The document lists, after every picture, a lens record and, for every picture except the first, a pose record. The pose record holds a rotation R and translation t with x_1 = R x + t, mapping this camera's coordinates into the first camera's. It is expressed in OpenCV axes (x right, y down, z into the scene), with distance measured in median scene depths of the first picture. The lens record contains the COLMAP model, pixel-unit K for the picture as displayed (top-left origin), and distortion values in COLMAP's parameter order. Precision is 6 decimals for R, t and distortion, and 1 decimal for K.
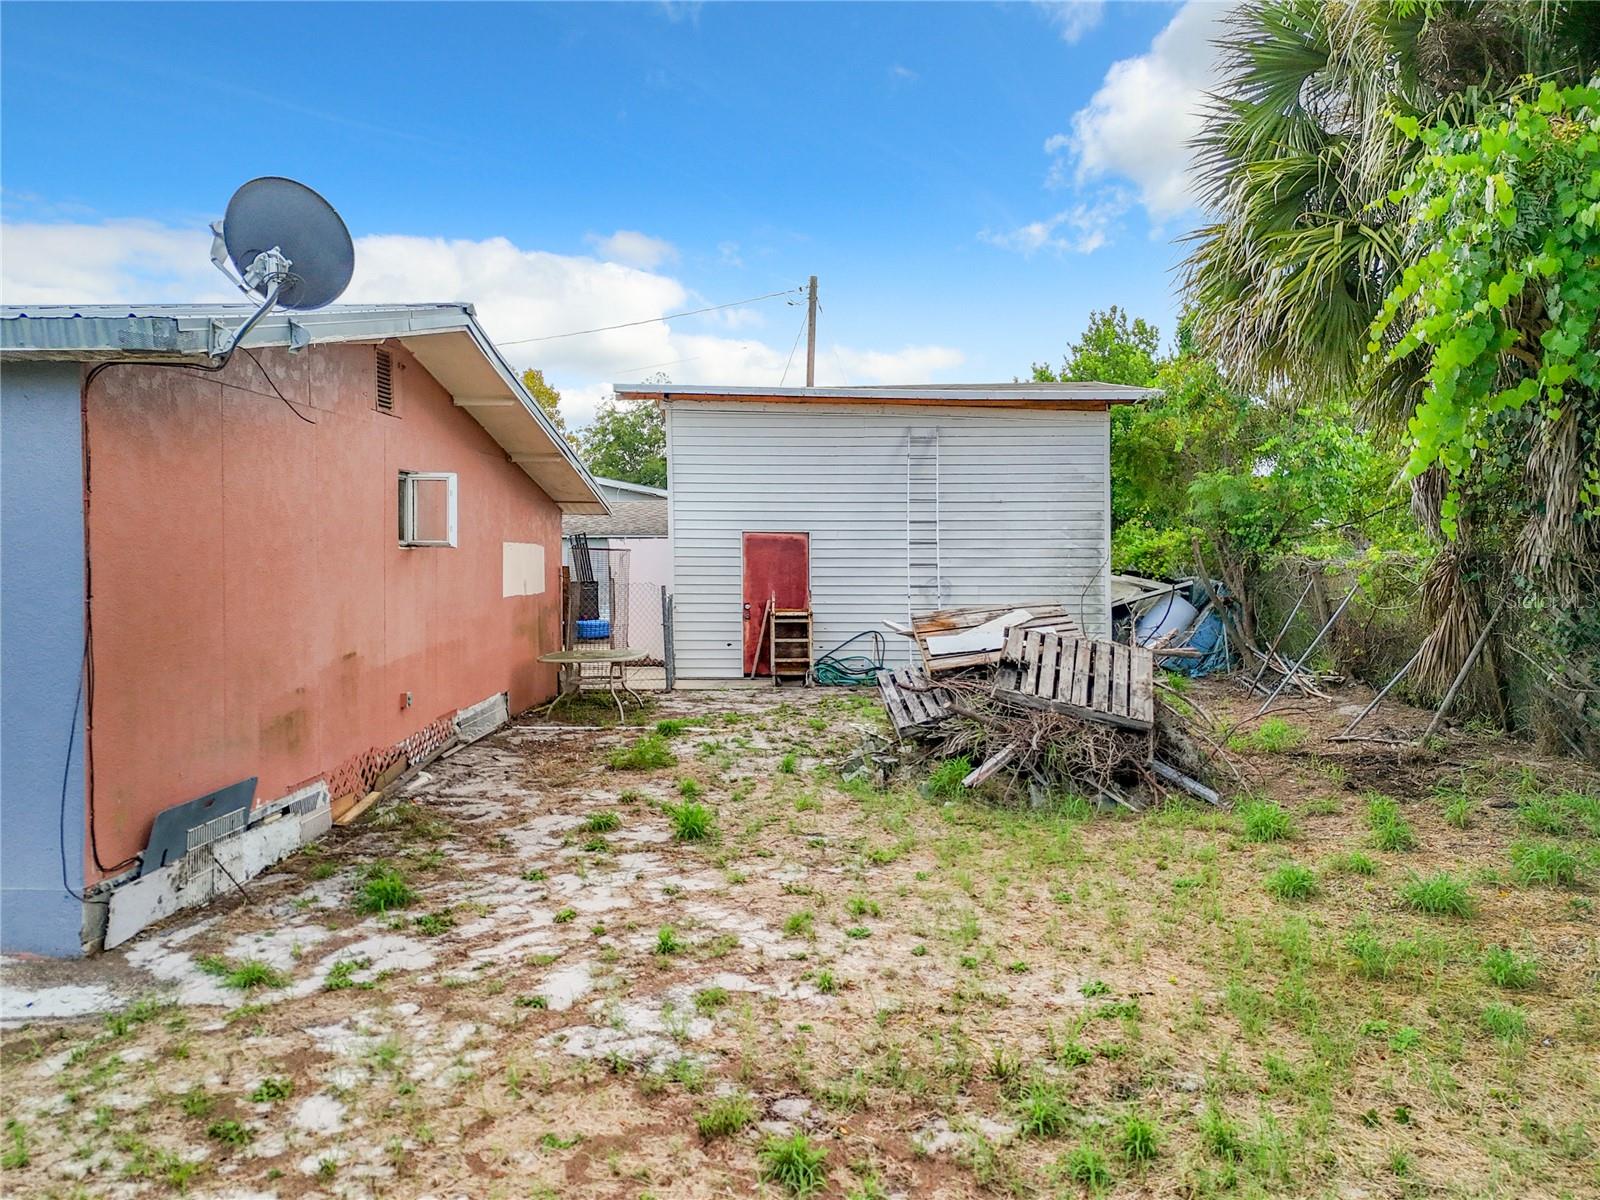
lens RADIAL K [[1217.7, 0, 808.1], [0, 1217.7, 592.2], [0, 0, 1]] dist [0.070067, -0.061654]
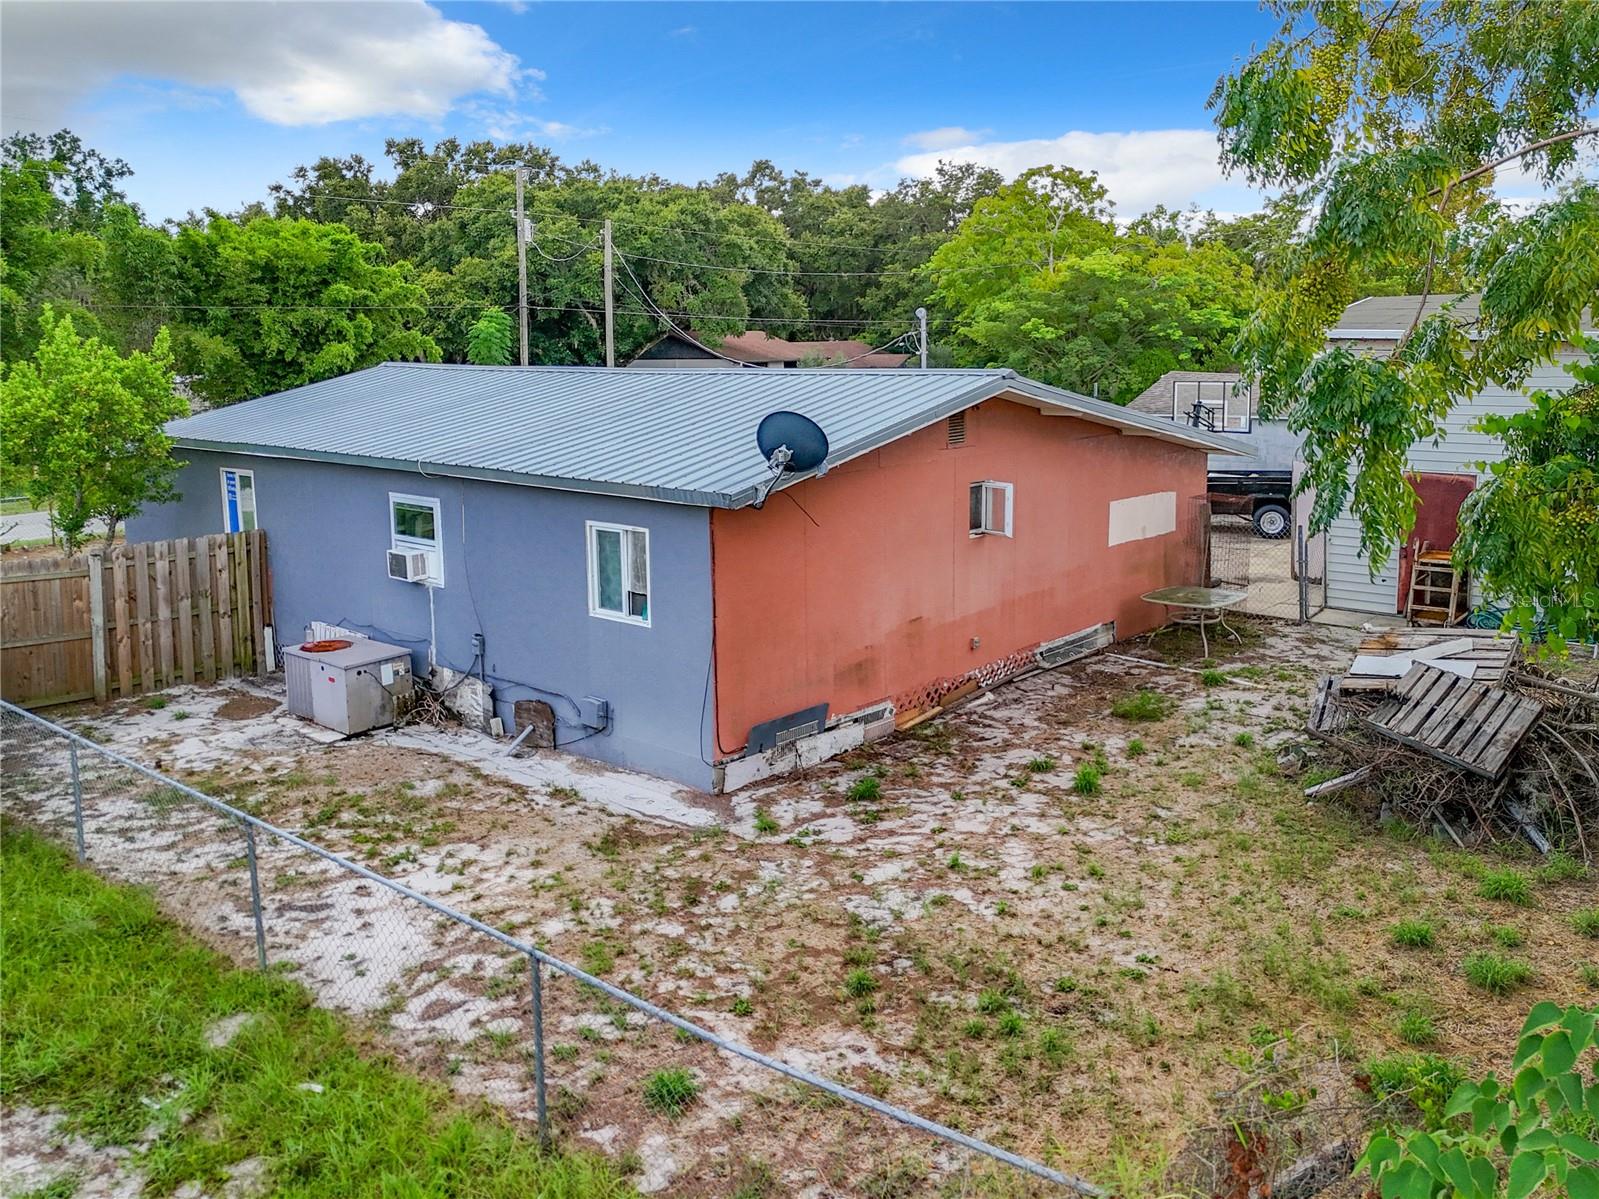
lens RADIAL K [[1216.9, 0, 787.8], [0, 1216.9, 599.9], [0, 0, 1]] dist [0.070067, -0.061654]
pose [[0.779205, 0.107656, -0.617454, 0.667674], [-0.019903, 0.988891, 0.147302, -0.298517], [0.626453, -0.102489, 0.772692, -0.387345]]
